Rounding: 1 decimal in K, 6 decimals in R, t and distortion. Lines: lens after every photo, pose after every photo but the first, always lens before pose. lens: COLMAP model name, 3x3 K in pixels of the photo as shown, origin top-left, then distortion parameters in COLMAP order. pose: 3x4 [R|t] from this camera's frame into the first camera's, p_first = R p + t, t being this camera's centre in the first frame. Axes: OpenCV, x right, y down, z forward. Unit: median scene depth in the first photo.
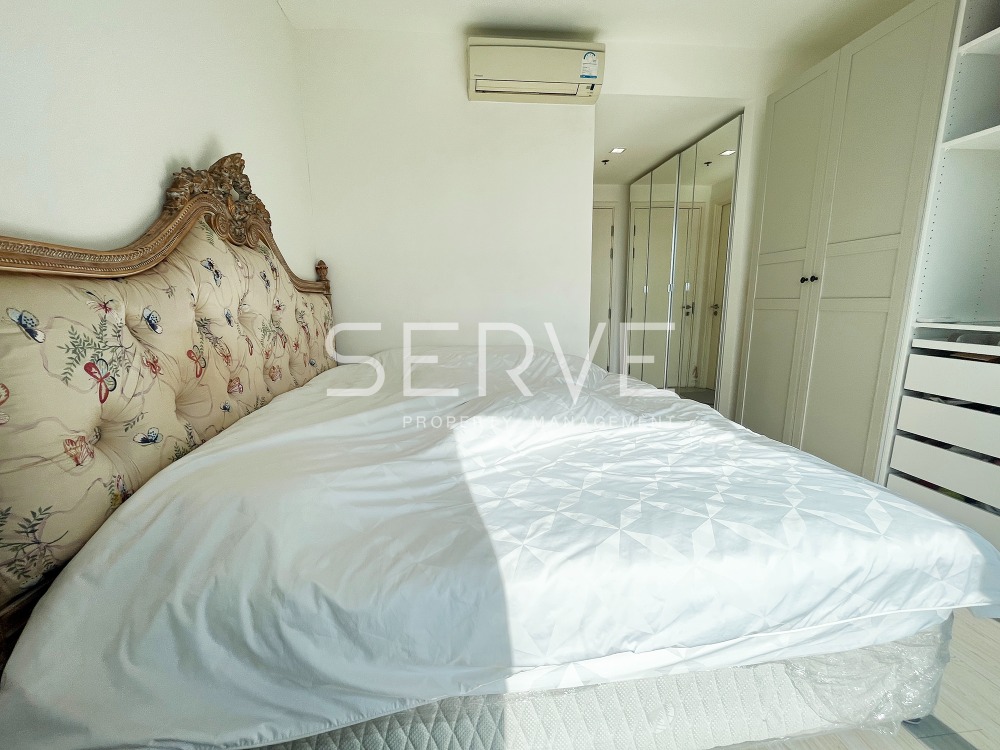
lens RADIAL K [[402.2, 0, 498.1], [0, 402.2, 374.7], [0, 0, 1]] dist [-0.000527, 0.000019]
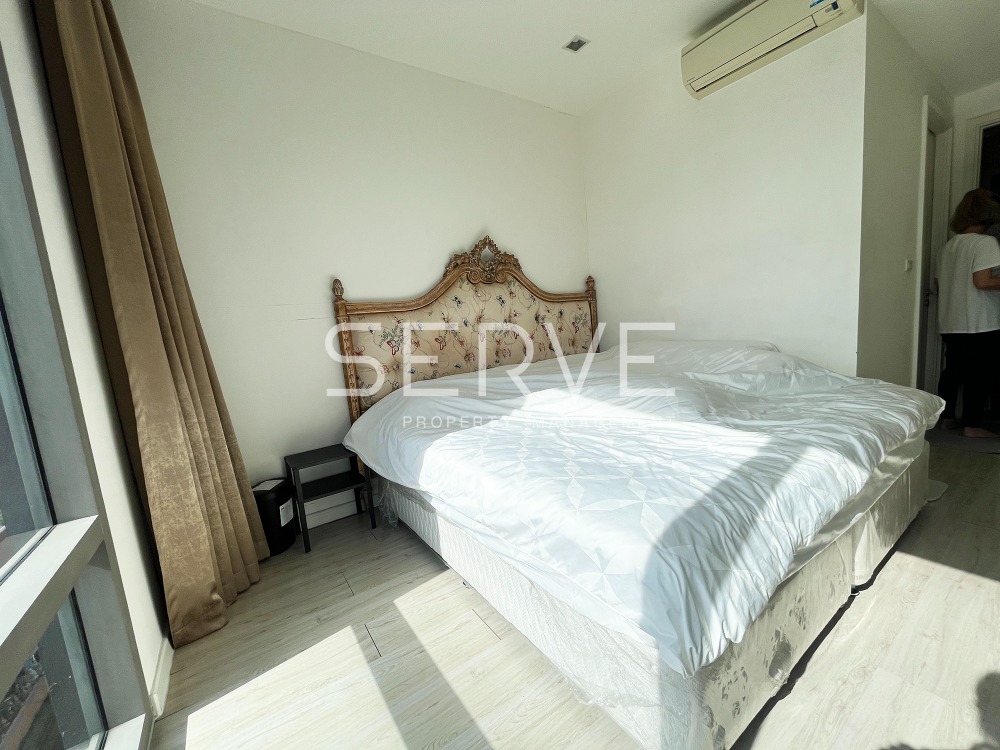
lens RADIAL K [[402.2, 0, 498.1], [0, 402.2, 374.7], [0, 0, 1]] dist [-0.000527, 0.000019]
pose [[0.472429, 0.089307, -0.876832, 1.307652], [-0.079974, 0.995093, 0.058263, -0.012726], [0.877733, 0.042599, 0.477253, 0.192939]]
